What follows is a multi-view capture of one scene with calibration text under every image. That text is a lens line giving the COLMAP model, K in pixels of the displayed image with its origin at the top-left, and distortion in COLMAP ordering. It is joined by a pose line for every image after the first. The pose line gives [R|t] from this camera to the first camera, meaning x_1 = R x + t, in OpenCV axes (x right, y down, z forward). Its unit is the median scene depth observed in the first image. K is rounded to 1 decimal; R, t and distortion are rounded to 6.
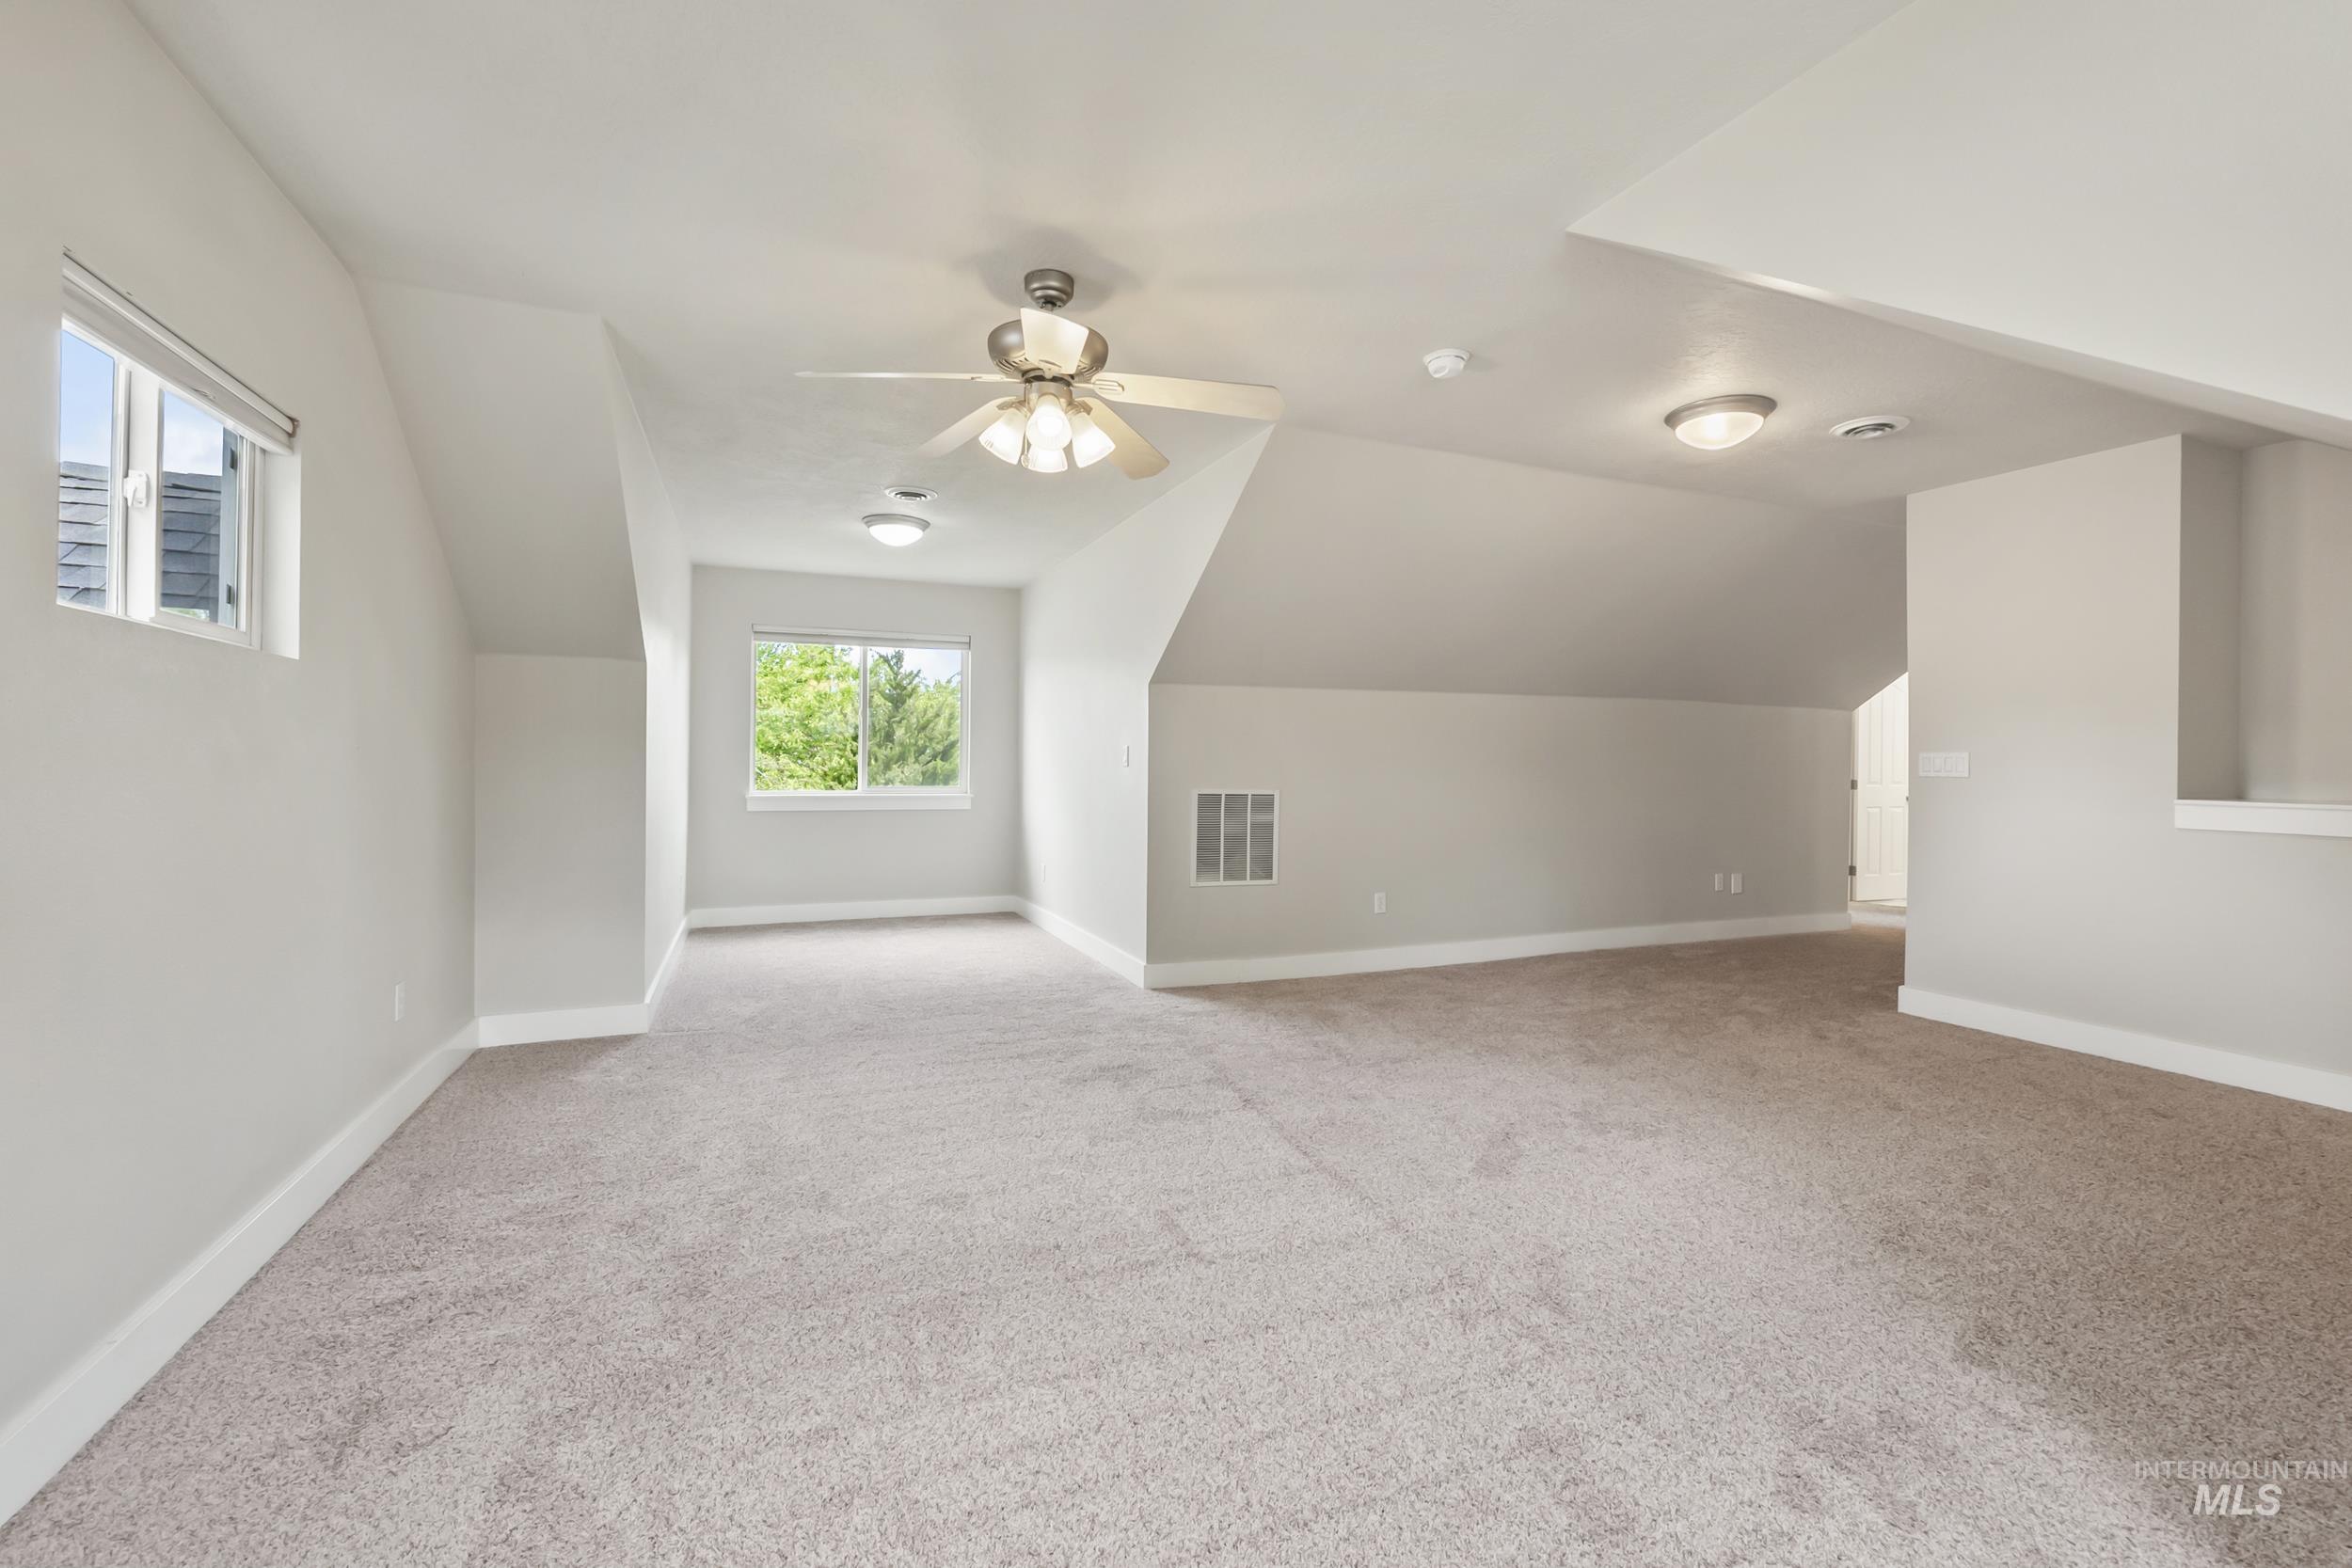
lens RADIAL K [[1034.9, 0, 1165.5], [0, 1034.9, 757.8], [0, 0, 1]] dist [-0.001895, -0.000158]
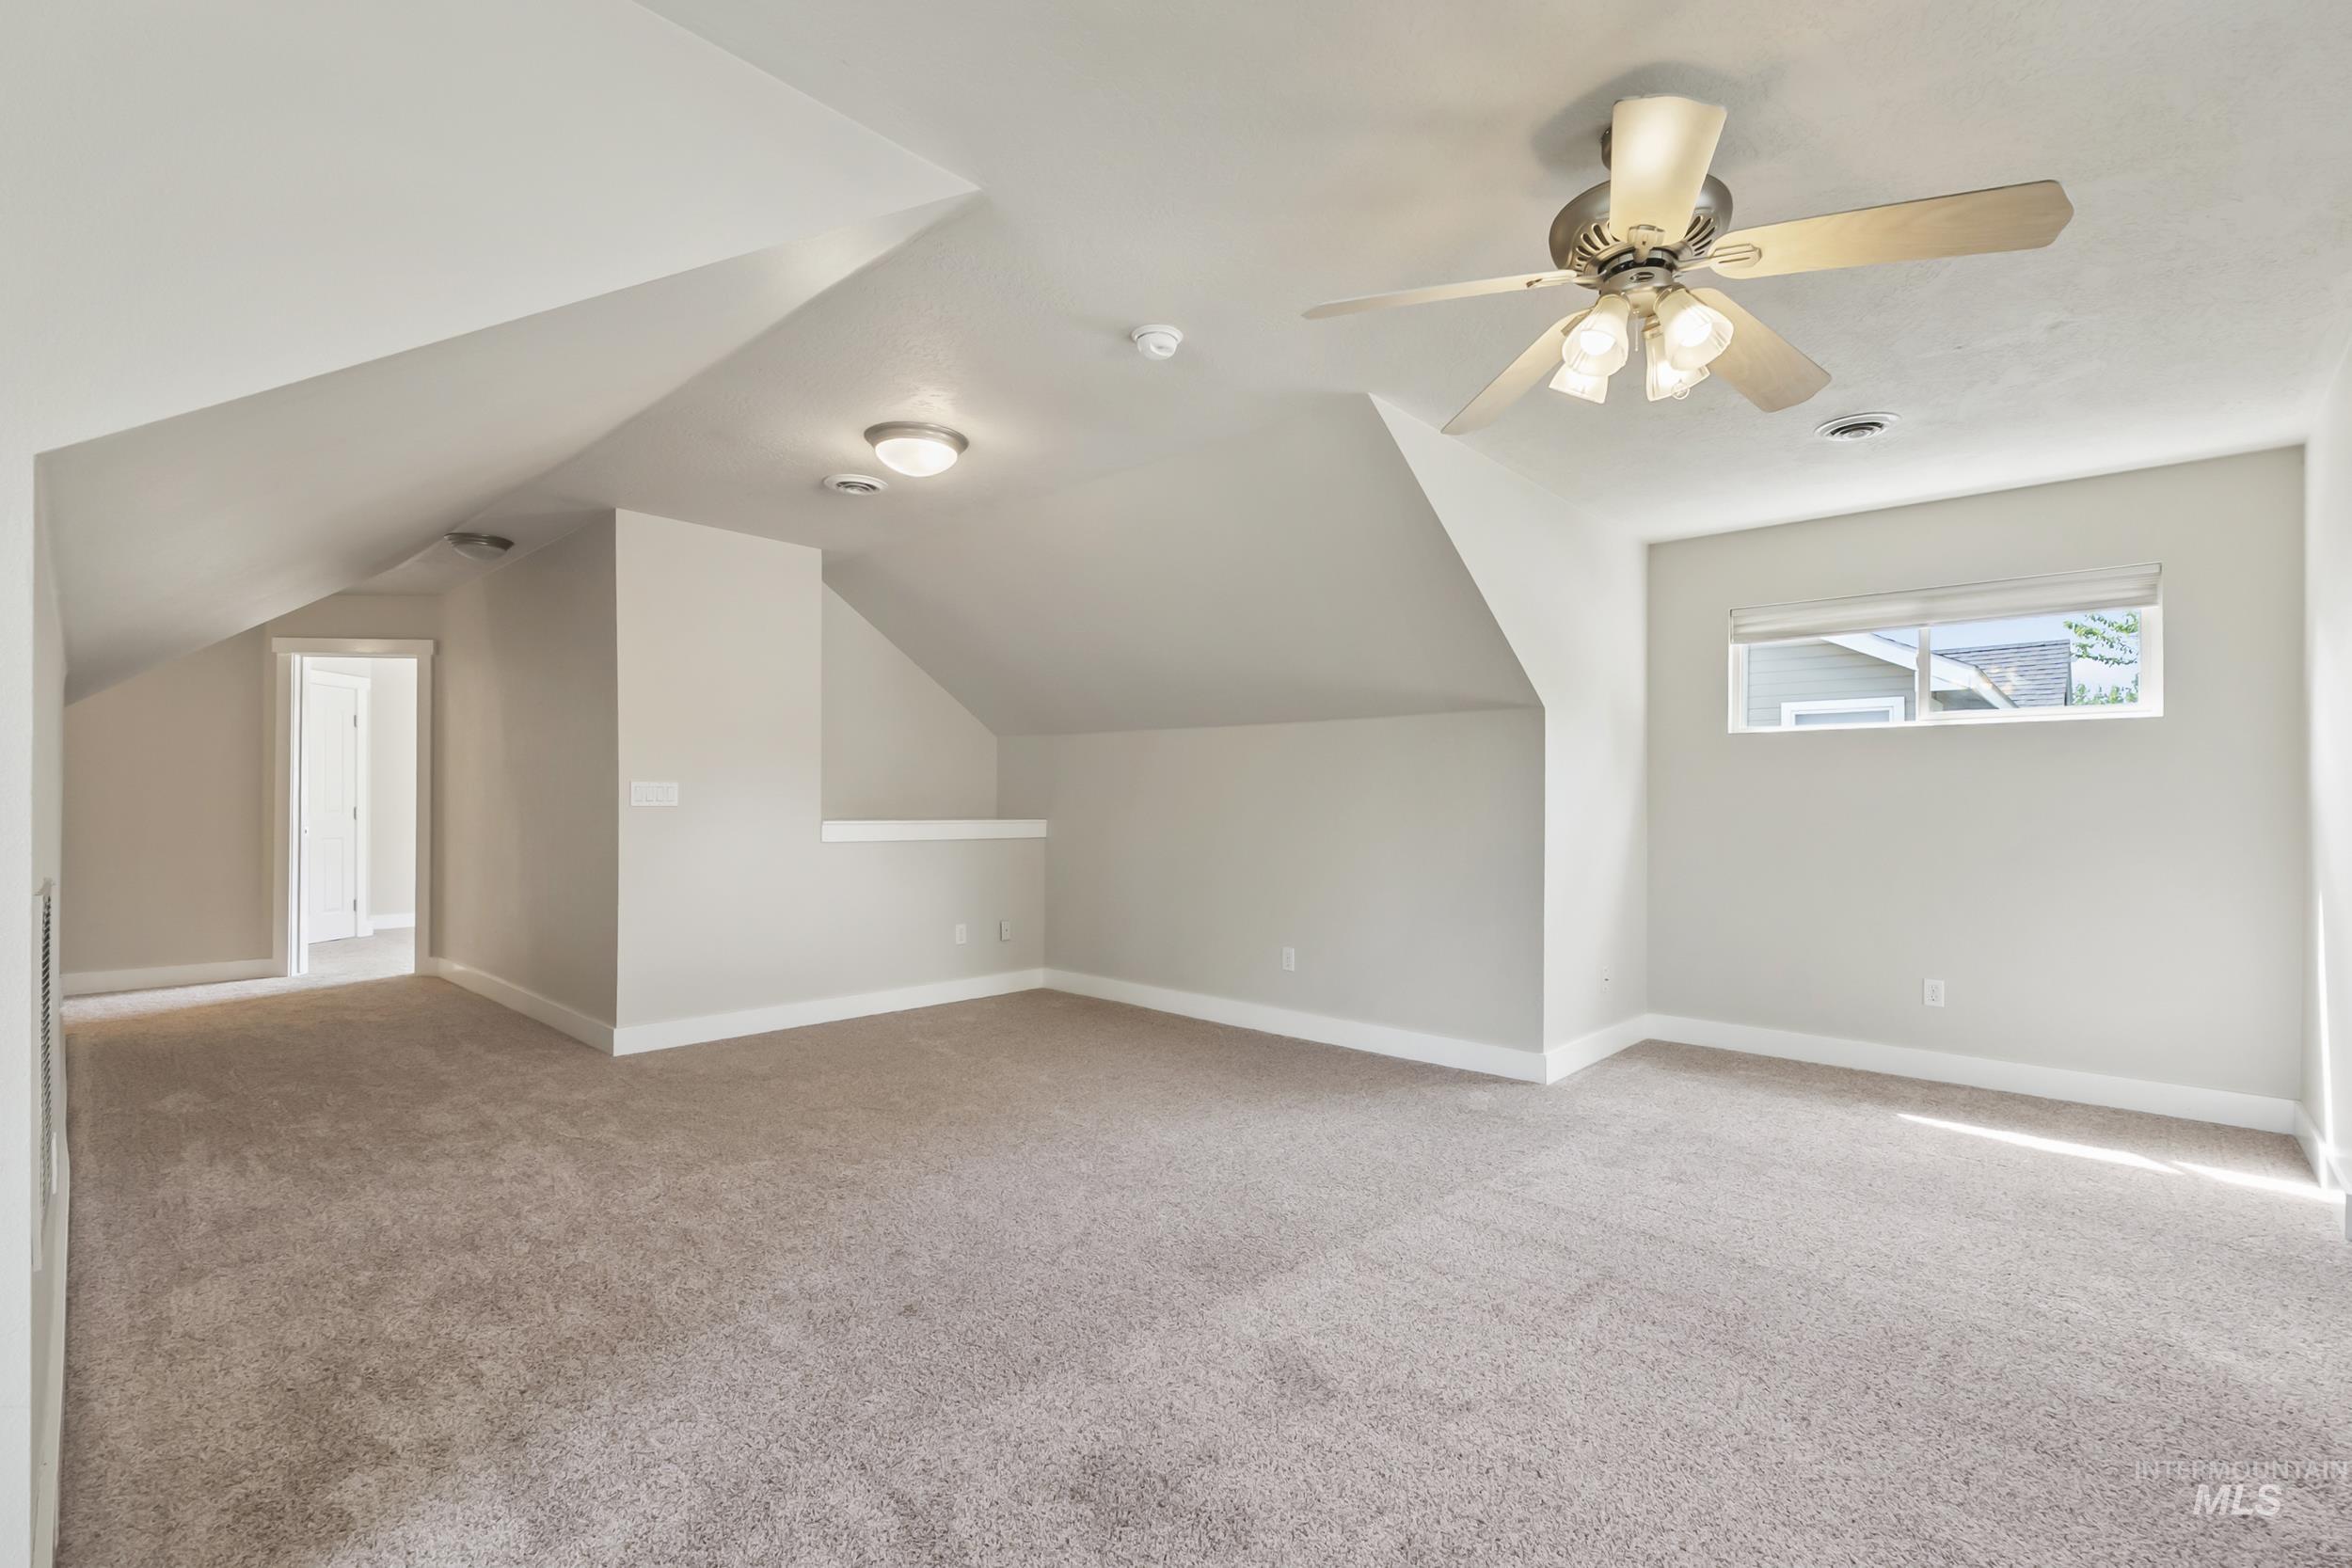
lens RADIAL K [[1062.4, 0, 1180.9], [0, 1062.4, 799.2], [0, 0, 1]] dist [-0.004487, -0.000321]
pose [[-0.448236, -0.009965, 0.893860, -0.464856], [-0.015978, 0.999867, 0.003134, 0.000370], [-0.893773, -0.012877, -0.448335, 1.186203]]
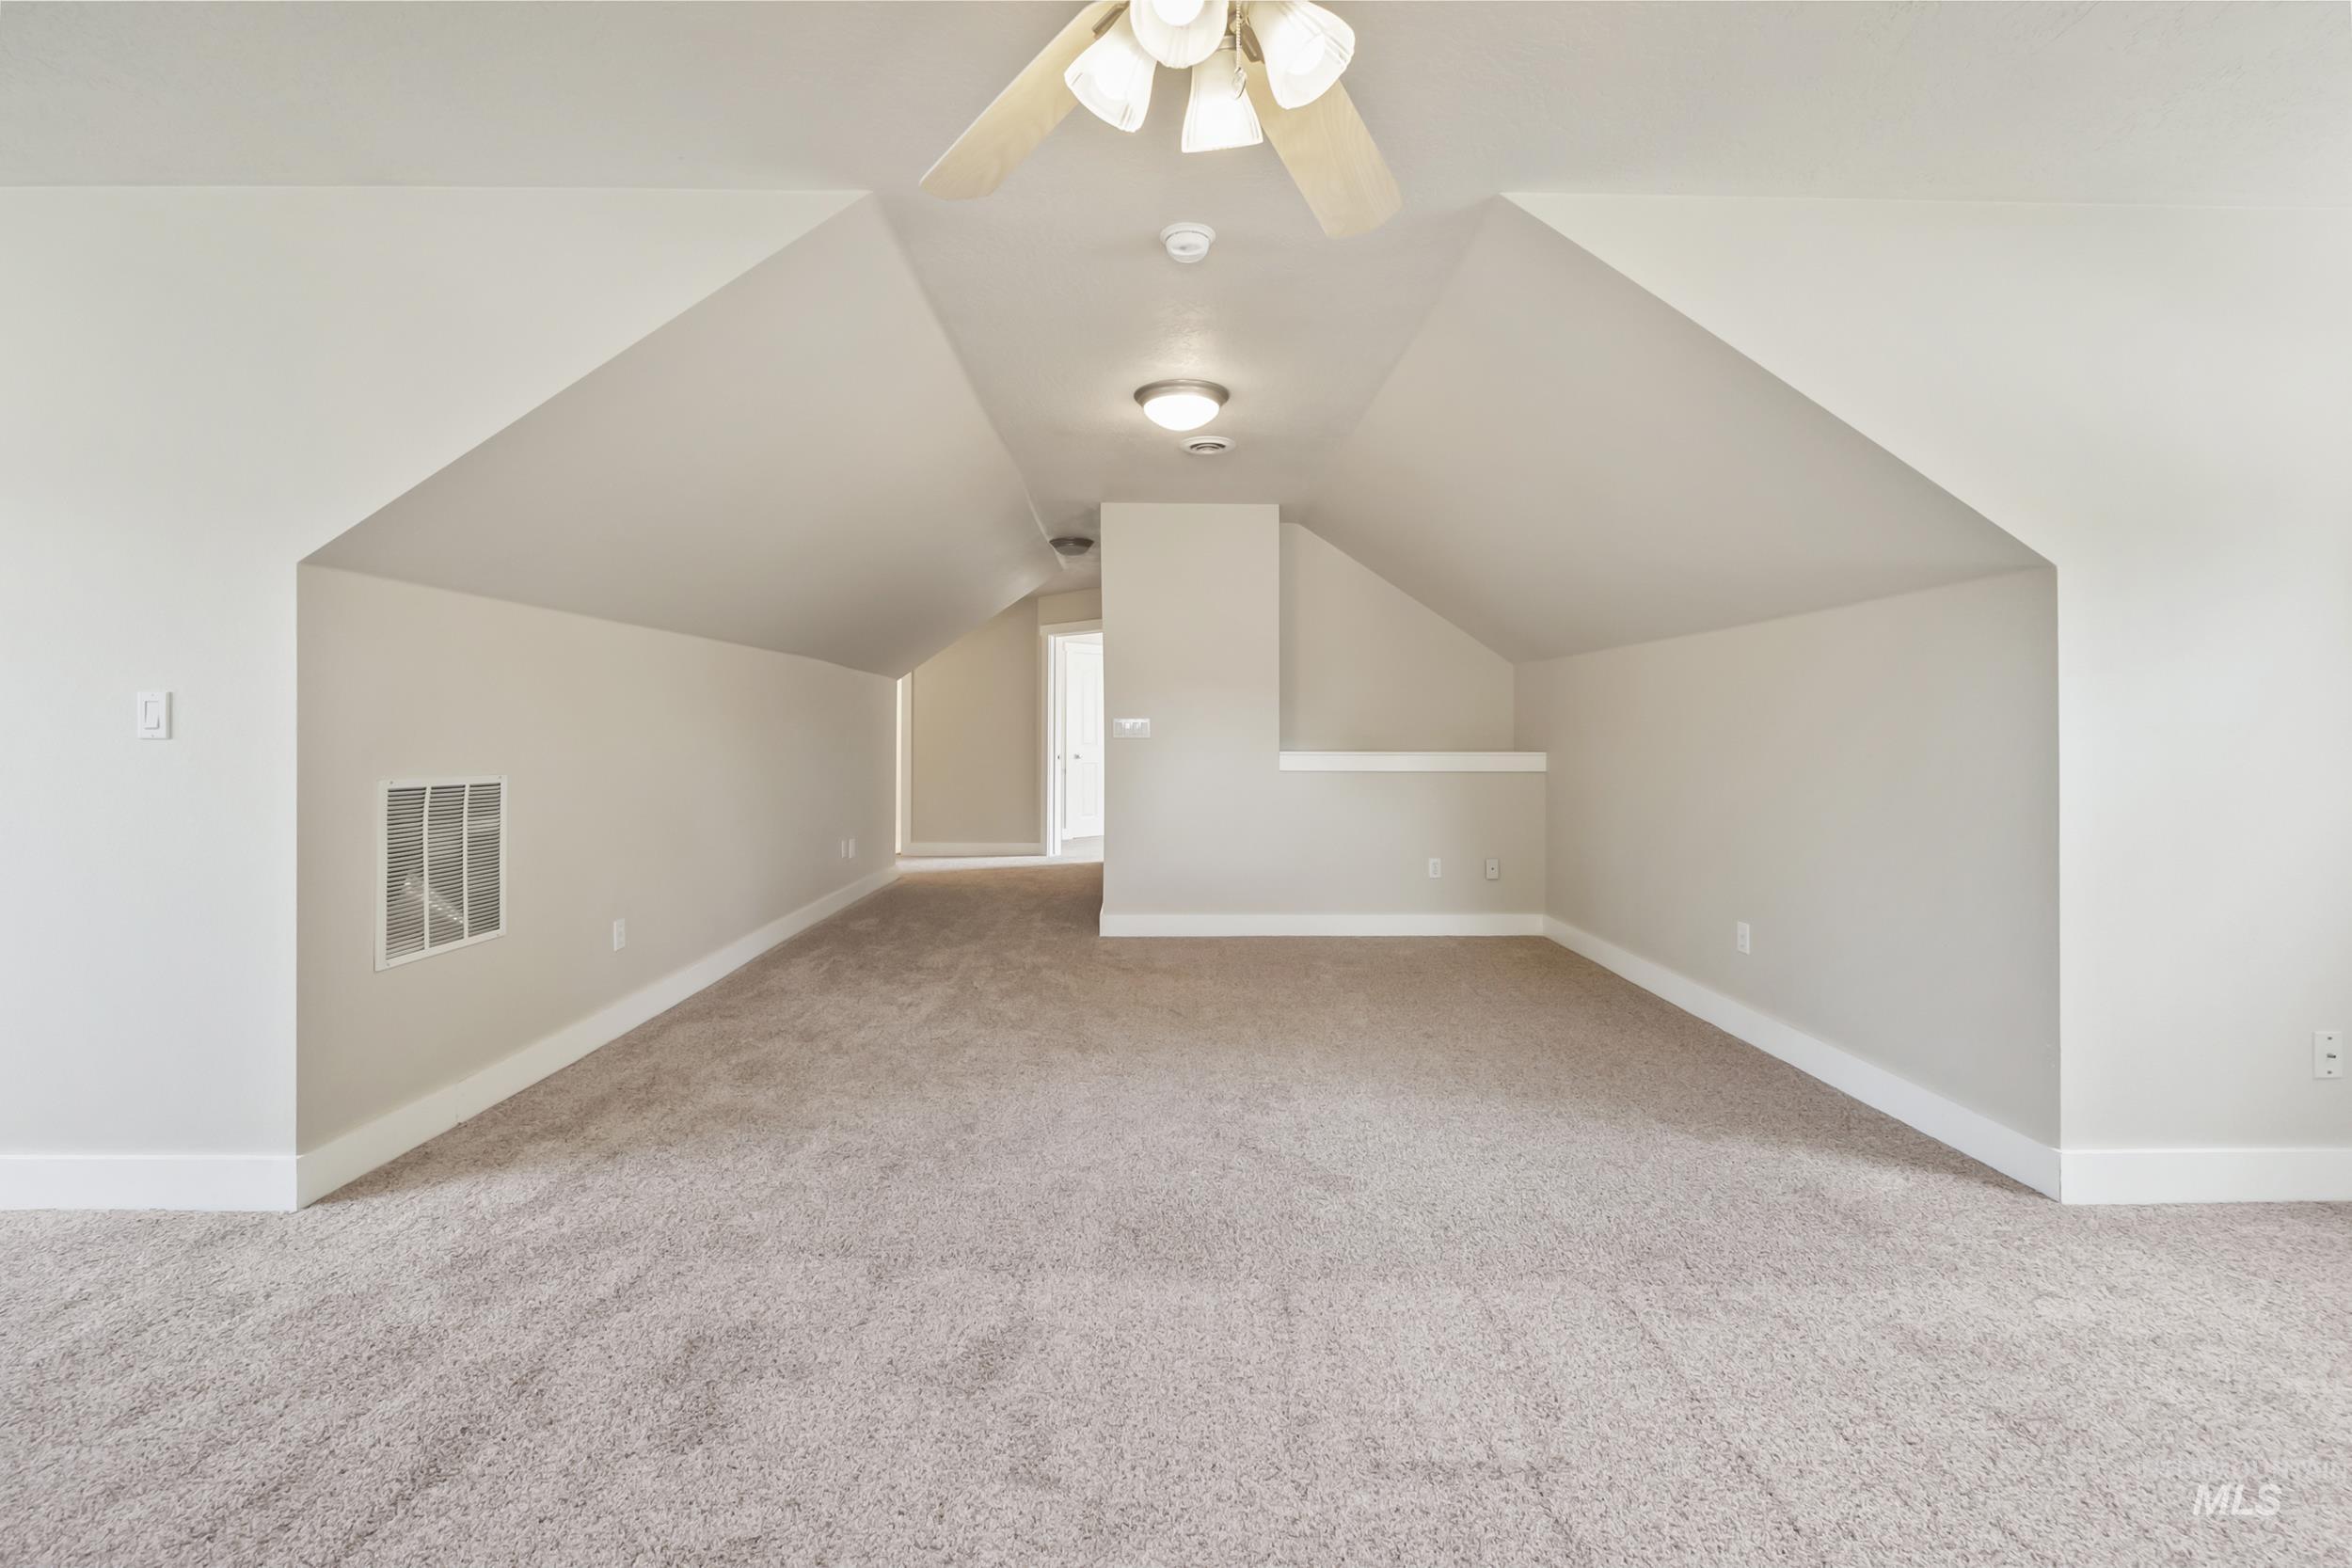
lens RADIAL K [[1006.0, 0, 1177.7], [0, 1006.0, 719.8], [0, 0, 1]] dist [-0.003138, -0.000288]
pose [[0.348900, 0.004208, 0.937151, -0.414495], [-0.001460, 0.999991, -0.003947, 0.002110], [-0.937159, 0.000009, 0.348903, 0.626015]]
